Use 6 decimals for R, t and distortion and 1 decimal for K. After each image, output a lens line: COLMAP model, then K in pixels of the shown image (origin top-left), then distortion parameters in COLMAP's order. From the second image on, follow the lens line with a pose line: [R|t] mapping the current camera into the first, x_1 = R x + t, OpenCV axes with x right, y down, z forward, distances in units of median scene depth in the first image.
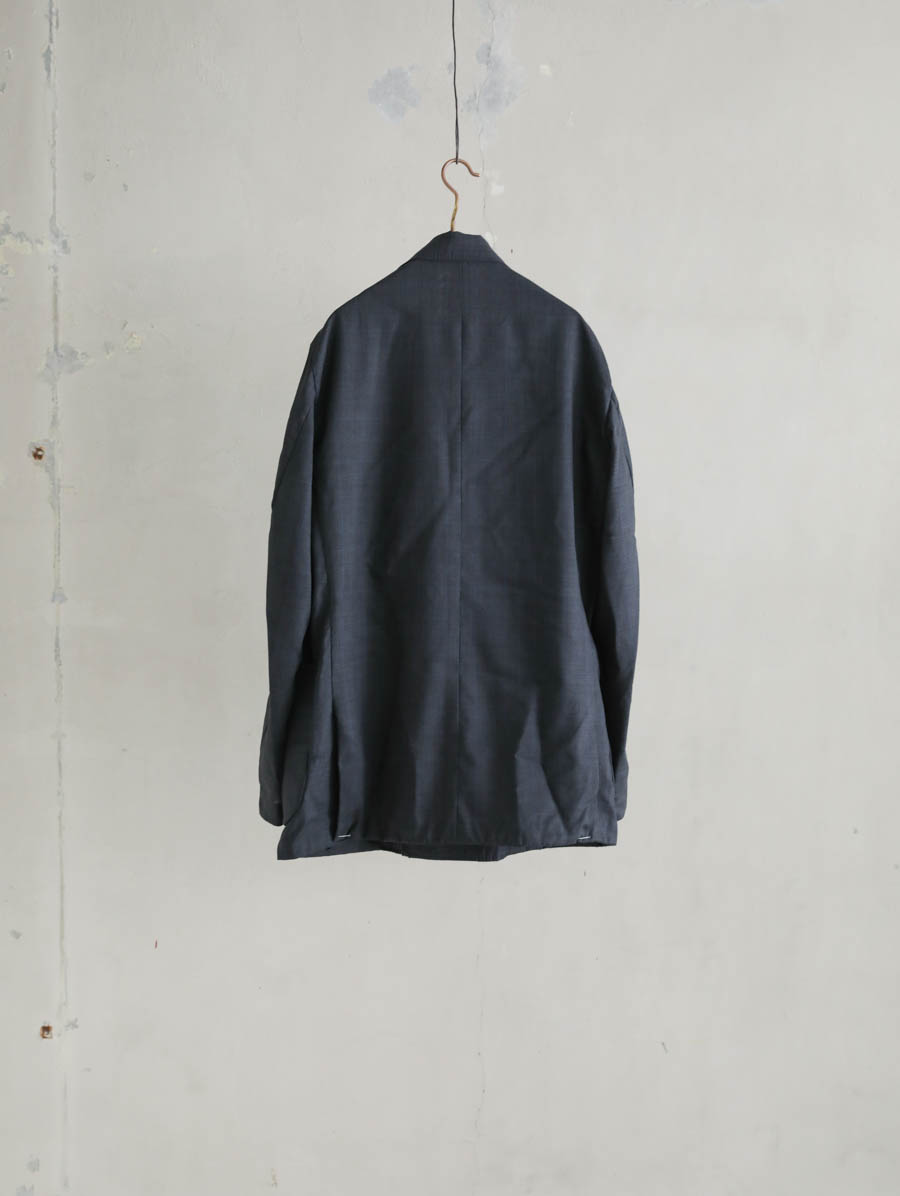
lens RADIAL K [[1671.6, 0, 450.0], [0, 1671.6, 598.0], [0, 0, 1]] dist [-0.007043, 0.043607]
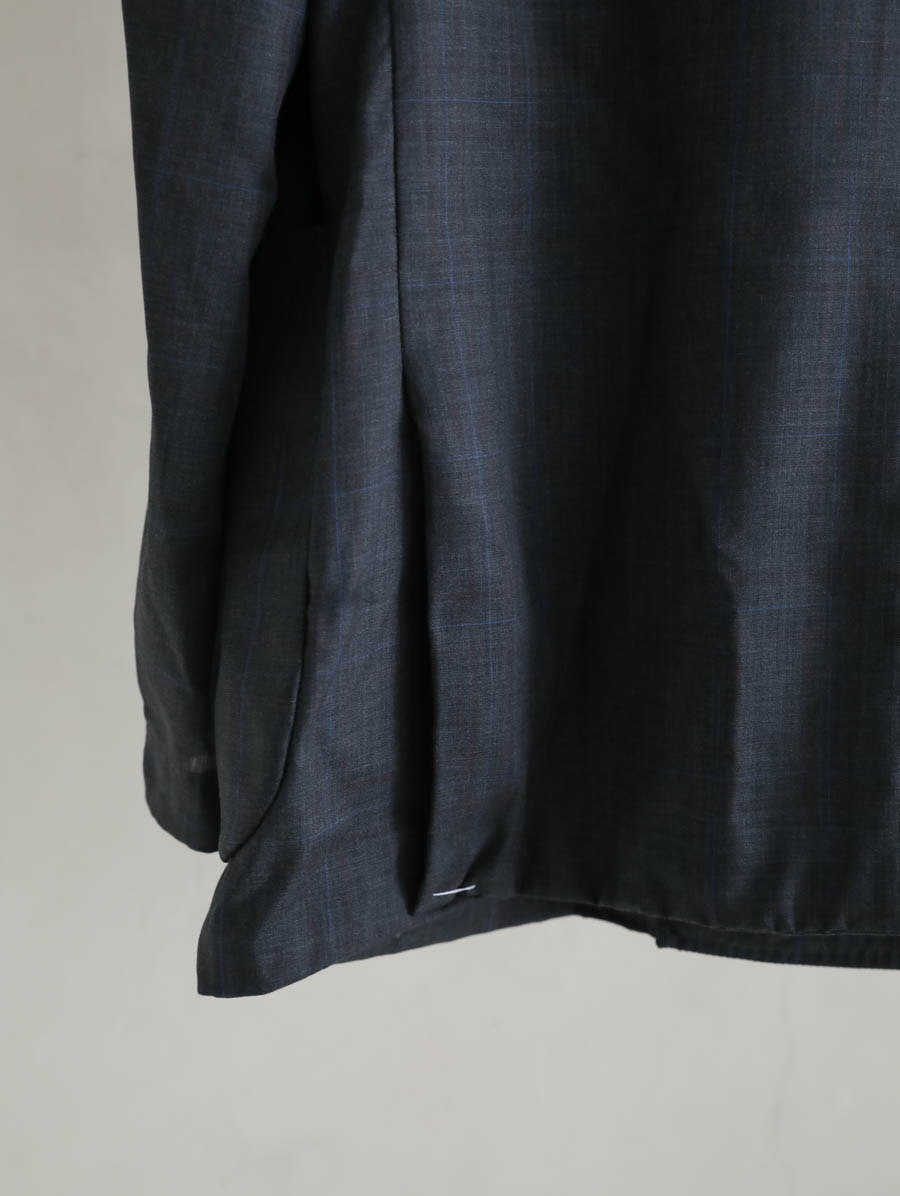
lens RADIAL K [[1693.1, 0, 450.0], [0, 1693.1, 598.0], [0, 0, 1]] dist [-0.002697, 0.028467]
pose [[0.999370, -0.005690, -0.035032, -0.054615], [0.009365, 0.994359, 0.105649, 0.068309], [0.034233, -0.105910, 0.993786, 0.744707]]
